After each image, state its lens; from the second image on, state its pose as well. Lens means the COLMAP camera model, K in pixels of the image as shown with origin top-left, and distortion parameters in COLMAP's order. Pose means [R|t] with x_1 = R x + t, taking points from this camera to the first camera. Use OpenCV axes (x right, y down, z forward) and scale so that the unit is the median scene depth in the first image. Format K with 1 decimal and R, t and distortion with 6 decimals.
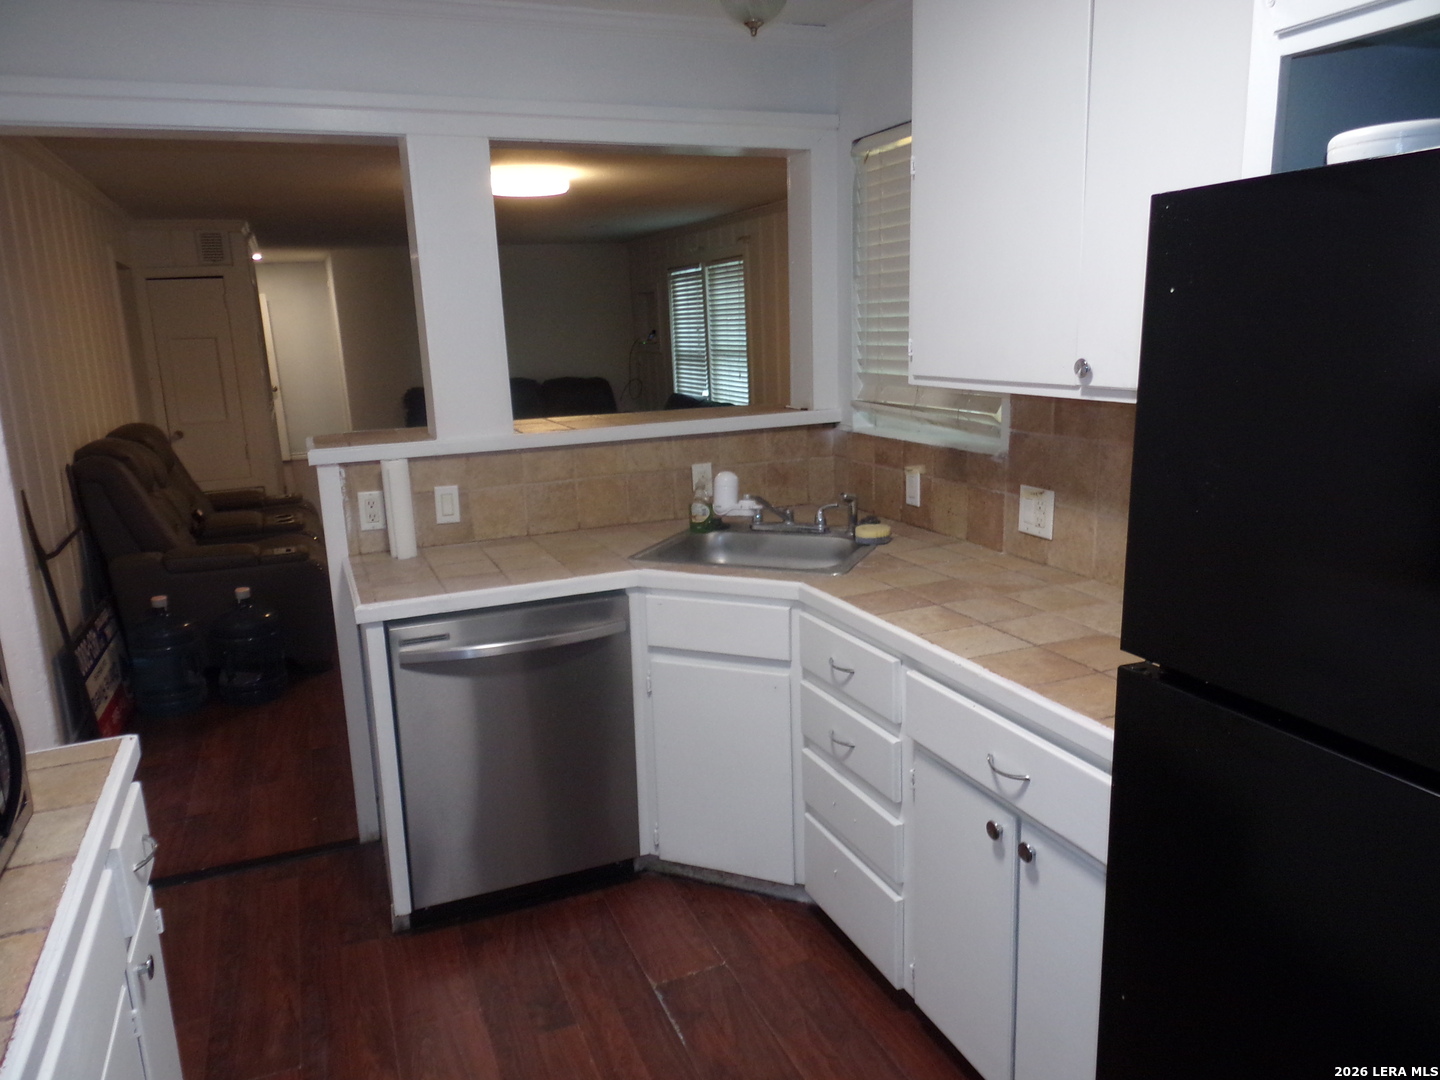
lens RADIAL K [[1016.4, 0, 711.4], [0, 1016.4, 541.5], [0, 0, 1]] dist [0.112738, -0.135428]
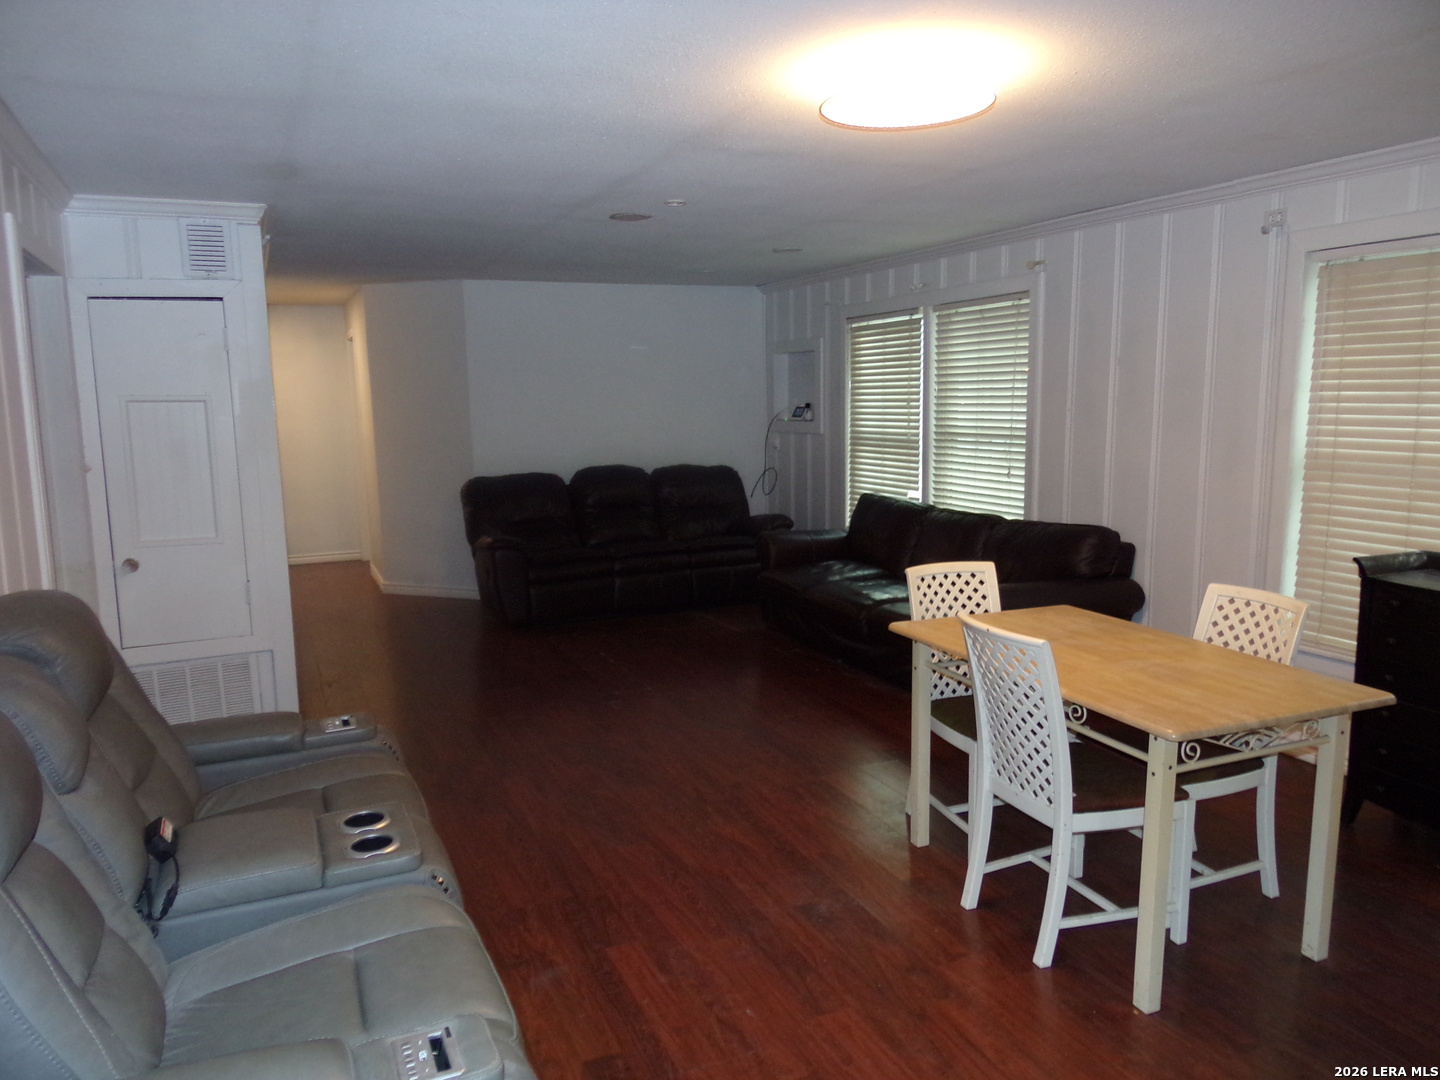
lens RADIAL K [[1016.4, 0, 711.4], [0, 1016.4, 541.5], [0, 0, 1]] dist [0.112738, -0.135428]
pose [[0.999222, 0.018664, 0.034738, -0.171371], [-0.016165, 0.997353, -0.070886, -0.065324], [-0.035969, 0.070269, 0.996879, 0.334283]]
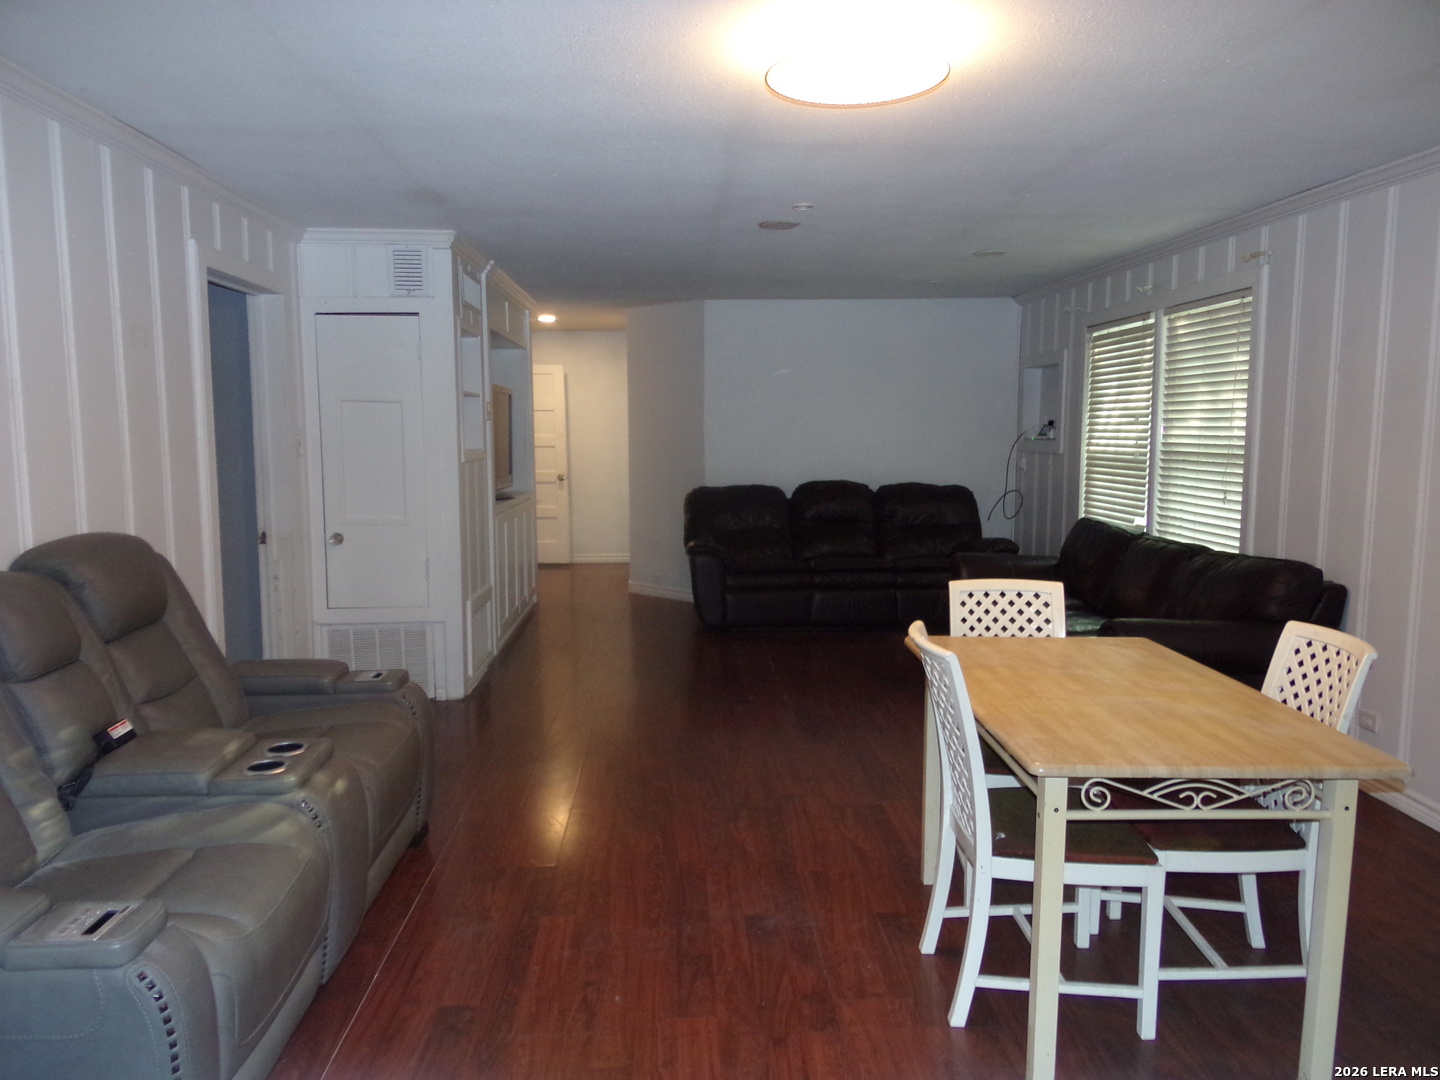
lens RADIAL K [[1020.0, 0, 717.4], [0, 1020.0, 539.3], [0, 0, 1]] dist [0.110872, -0.144217]
pose [[0.943942, 0.076387, -0.321152, -0.046524], [-0.107346, 0.991014, -0.079800, -0.061072], [0.312170, 0.109801, 0.943660, 0.354232]]
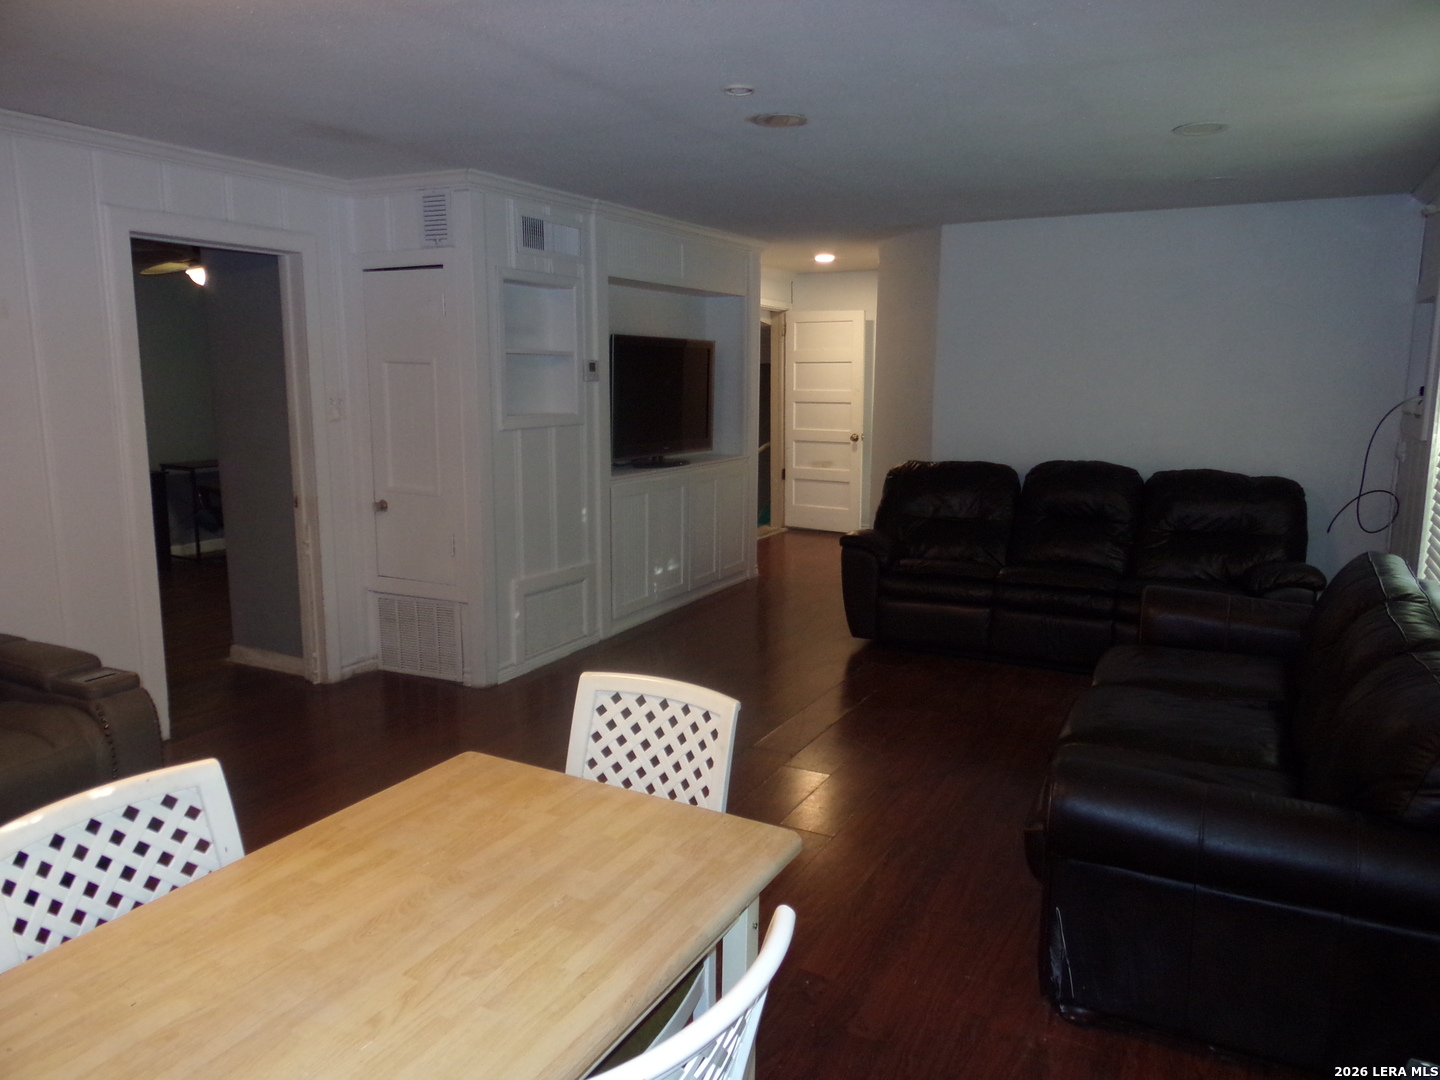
lens RADIAL K [[1020.0, 0, 717.4], [0, 1020.0, 539.3], [0, 0, 1]] dist [0.110872, -0.144217]
pose [[0.648573, 0.170130, -0.741895, 0.096857], [-0.192819, 0.979630, 0.056082, -0.130285], [0.736324, 0.106678, 0.668166, 0.586074]]
